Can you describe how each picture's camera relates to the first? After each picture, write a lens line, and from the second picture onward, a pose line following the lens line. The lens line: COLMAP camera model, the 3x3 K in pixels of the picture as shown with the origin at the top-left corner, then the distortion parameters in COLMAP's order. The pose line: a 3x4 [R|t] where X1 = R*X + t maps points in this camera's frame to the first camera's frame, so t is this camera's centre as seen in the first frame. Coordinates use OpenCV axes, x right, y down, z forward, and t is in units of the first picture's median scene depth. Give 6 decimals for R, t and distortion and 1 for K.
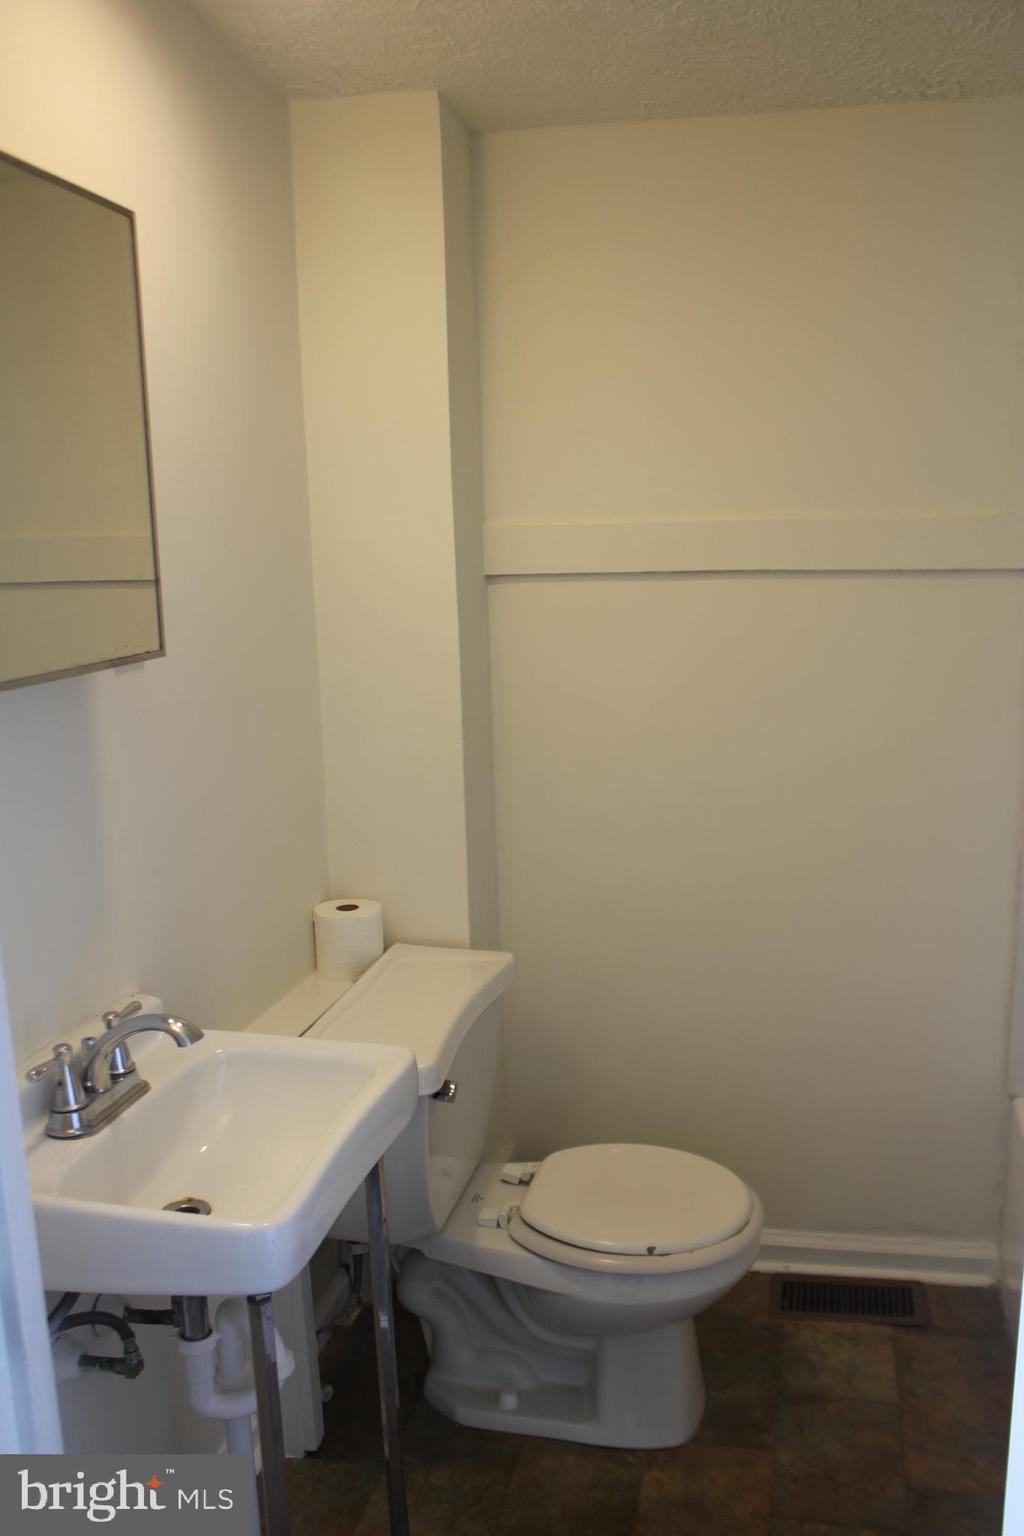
lens RADIAL K [[1298.9, 0, 574.7], [0, 1298.9, 766.7], [0, 0, 1]] dist [-0.165099, 0.140861]
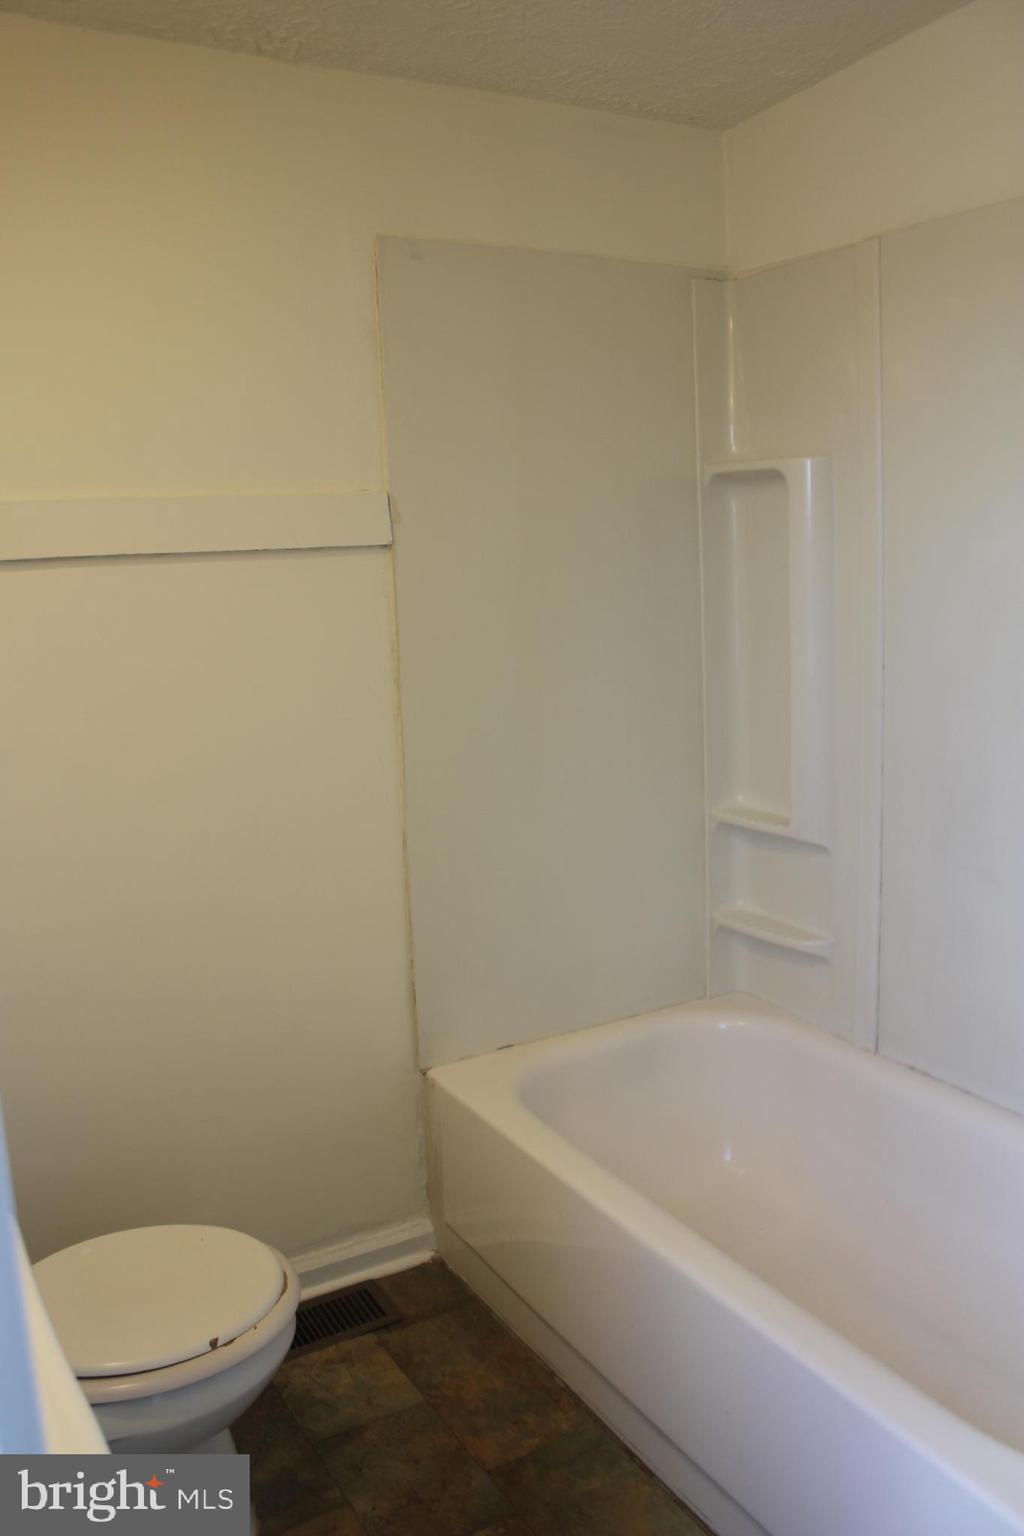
lens RADIAL K [[1298.9, 0, 574.7], [0, 1298.9, 766.7], [0, 0, 1]] dist [-0.165099, 0.140861]
pose [[0.720972, -0.114594, 0.683424, -0.264160], [0.110186, 0.992642, 0.050203, -0.020297], [-0.684148, 0.039109, 0.728294, 0.178056]]
